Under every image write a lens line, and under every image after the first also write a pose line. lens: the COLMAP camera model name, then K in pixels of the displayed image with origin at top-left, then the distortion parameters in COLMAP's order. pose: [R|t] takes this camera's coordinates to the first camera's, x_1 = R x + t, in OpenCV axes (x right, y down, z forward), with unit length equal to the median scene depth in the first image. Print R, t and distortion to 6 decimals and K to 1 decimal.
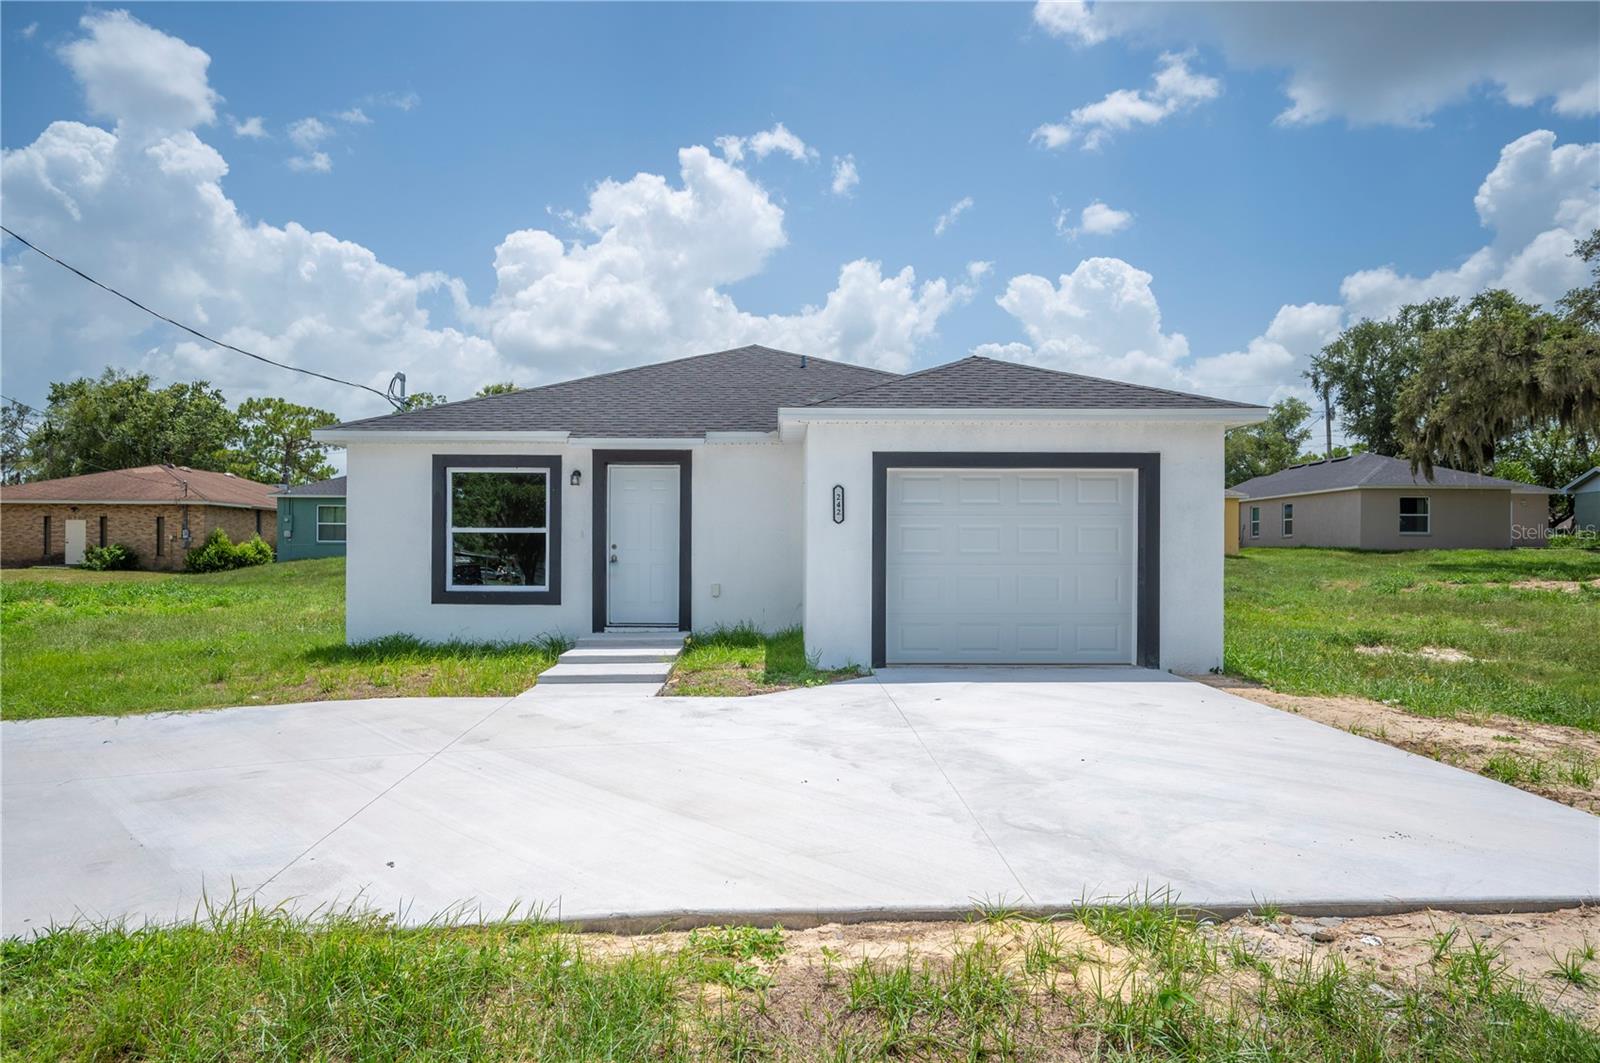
lens RADIAL K [[1037.0, 0, 800.0], [0, 1037.0, 531.5], [0, 0, 1]] dist [-0.004640, -0.000485]
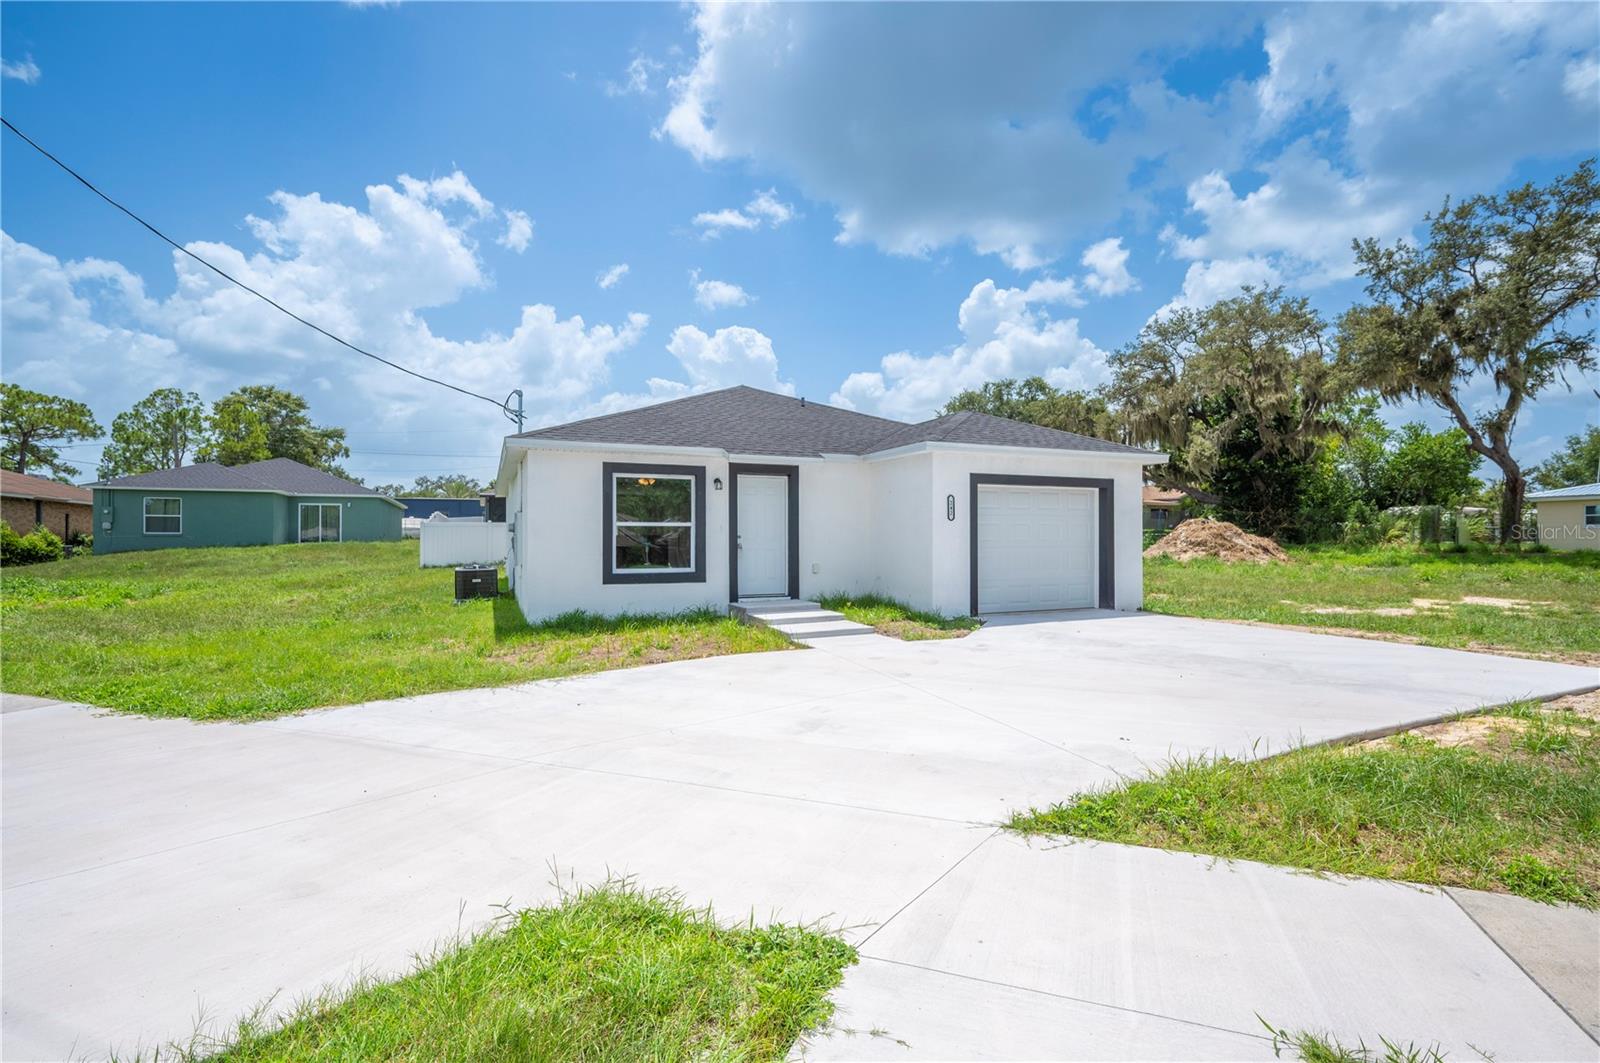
lens RADIAL K [[805.1, 0, 800.0], [0, 805.1, 531.5], [0, 0, 1]] dist [-0.000929, -0.000045]
pose [[0.904365, -0.000259, 0.426759, -0.546311], [-0.003289, 0.999966, 0.007575, -0.000280], [-0.426747, -0.008254, 0.904334, 0.044168]]
